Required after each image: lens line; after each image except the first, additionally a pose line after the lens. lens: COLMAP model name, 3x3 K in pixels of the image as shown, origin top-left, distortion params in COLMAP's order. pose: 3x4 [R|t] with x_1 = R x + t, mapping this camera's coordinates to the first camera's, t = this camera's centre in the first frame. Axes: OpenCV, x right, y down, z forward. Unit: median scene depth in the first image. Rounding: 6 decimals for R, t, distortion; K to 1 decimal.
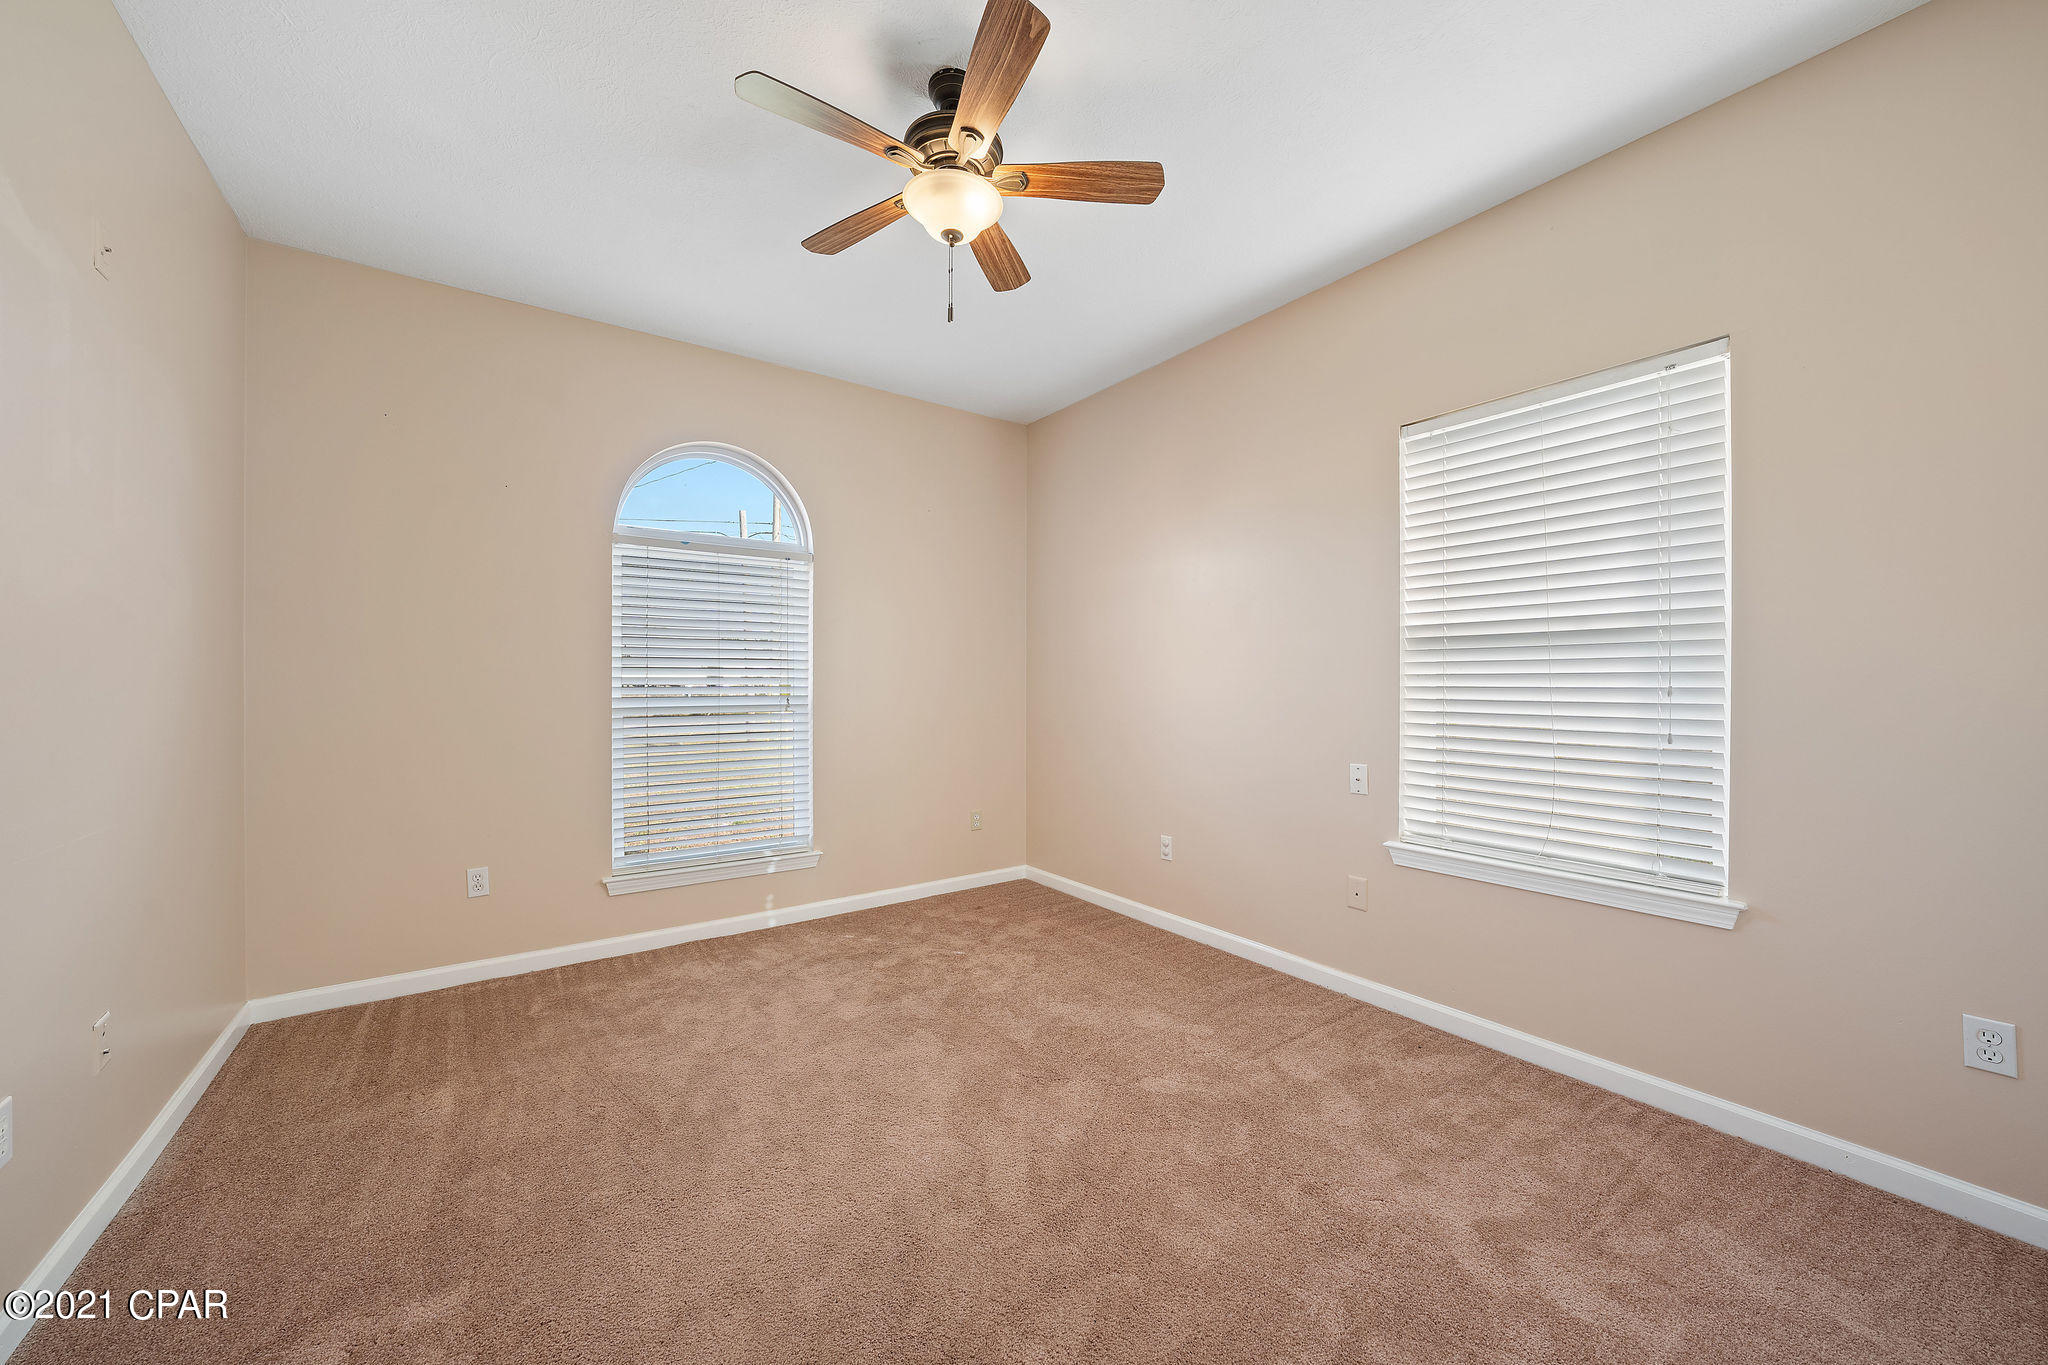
lens RADIAL K [[731.7, 0, 1030.3], [0, 731.7, 690.0], [0, 0, 1]] dist [-0.014639, 0.001134]
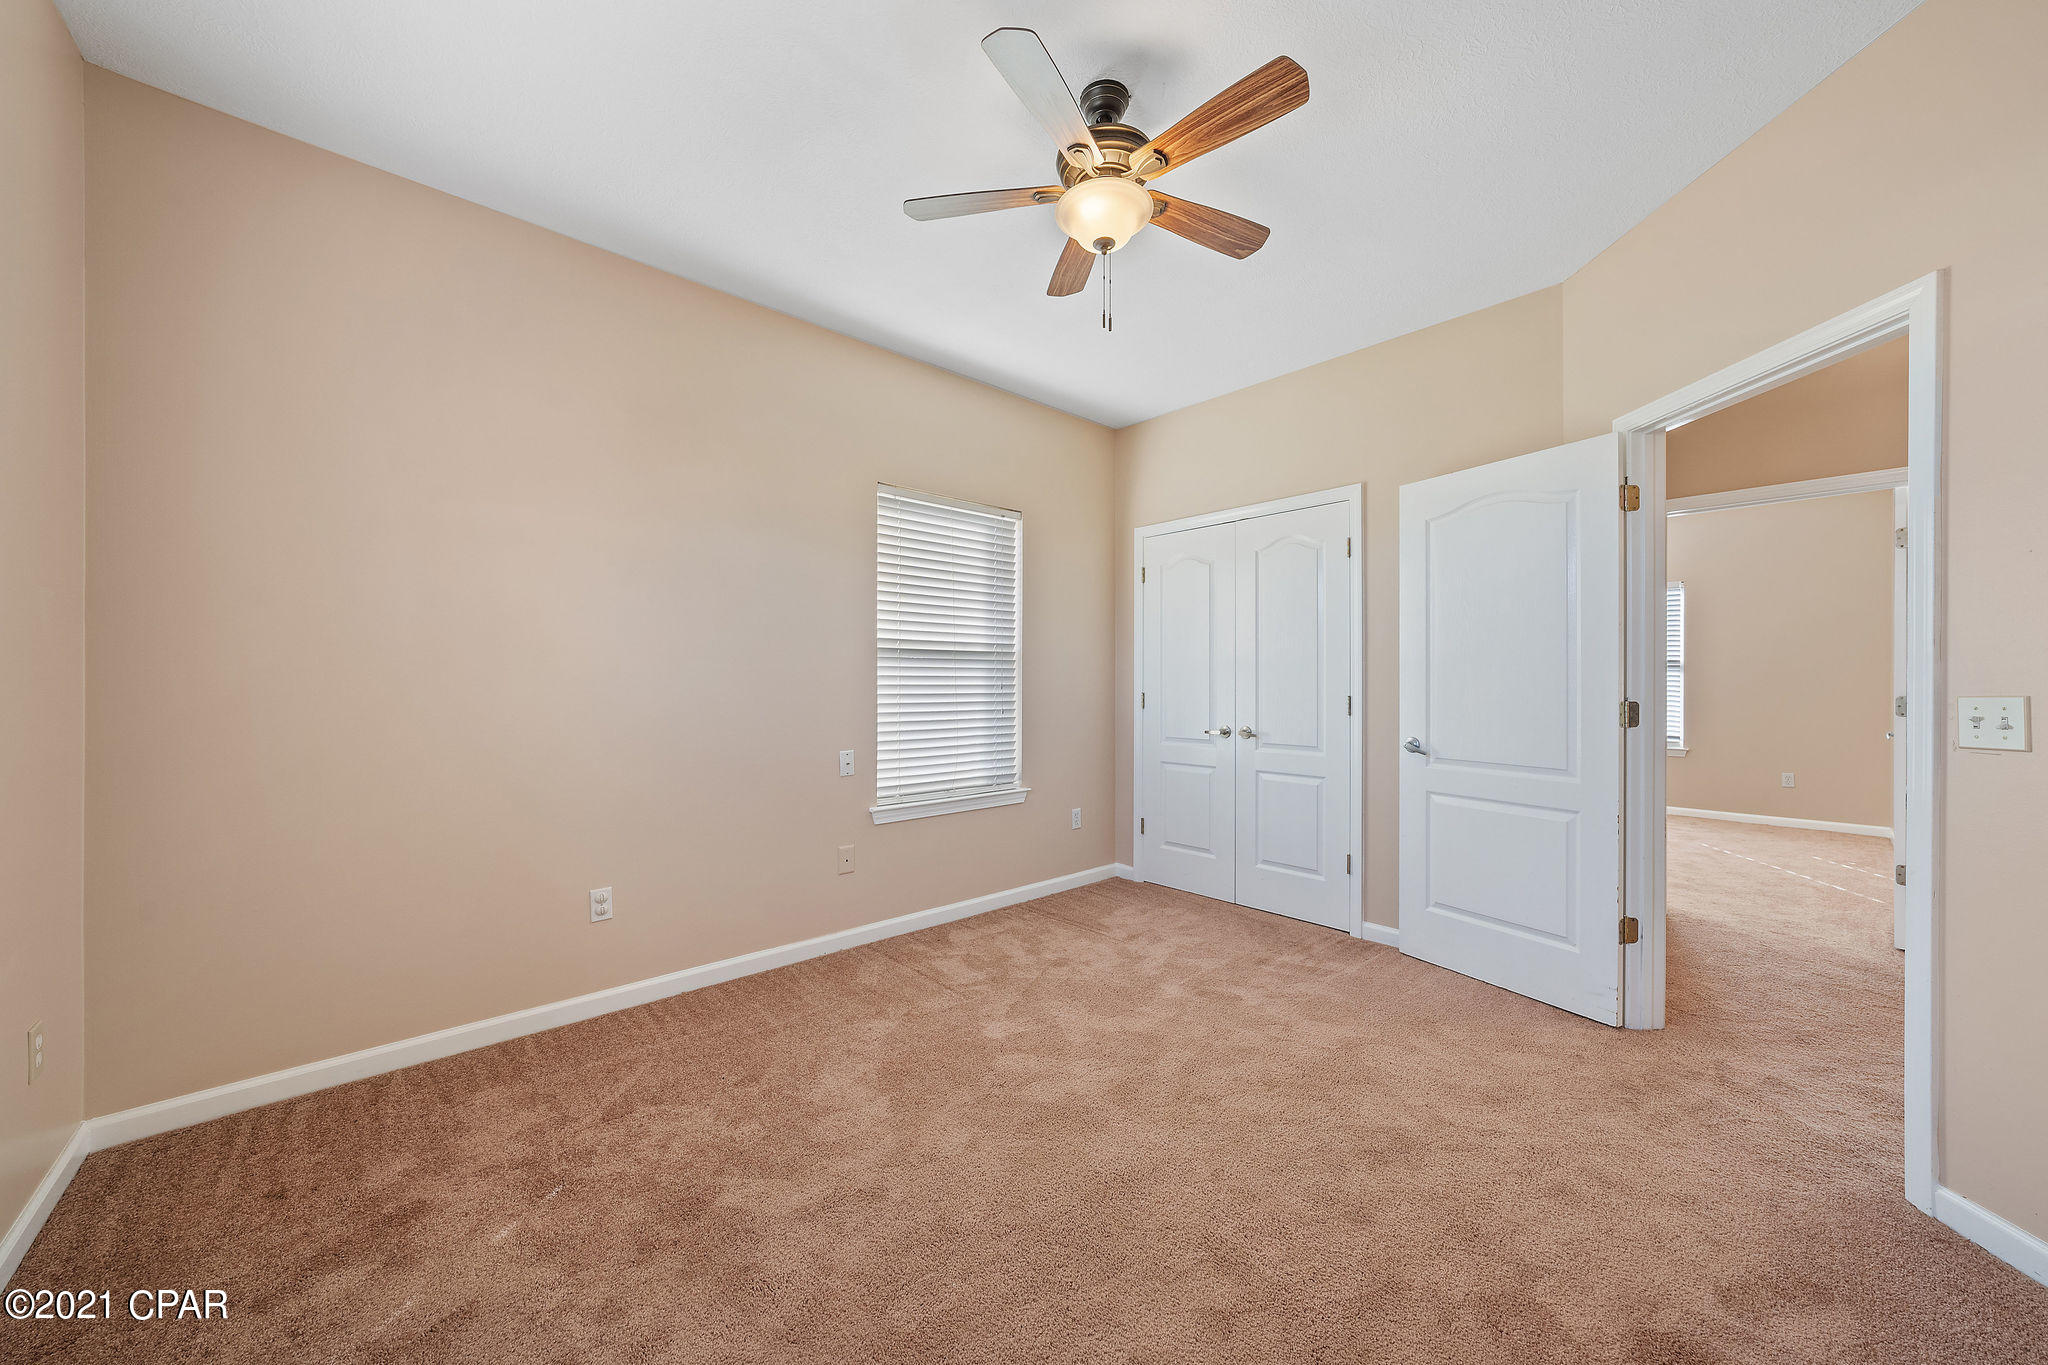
lens RADIAL K [[731.7, 0, 1020.7], [0, 731.7, 683.0], [0, 0, 1]] dist [-0.014639, 0.001134]
pose [[-0.103328, -0.005163, 0.994634, -0.833415], [0.006555, 0.999961, 0.005872, -0.014708], [-0.994626, 0.007126, -0.103290, 0.919104]]
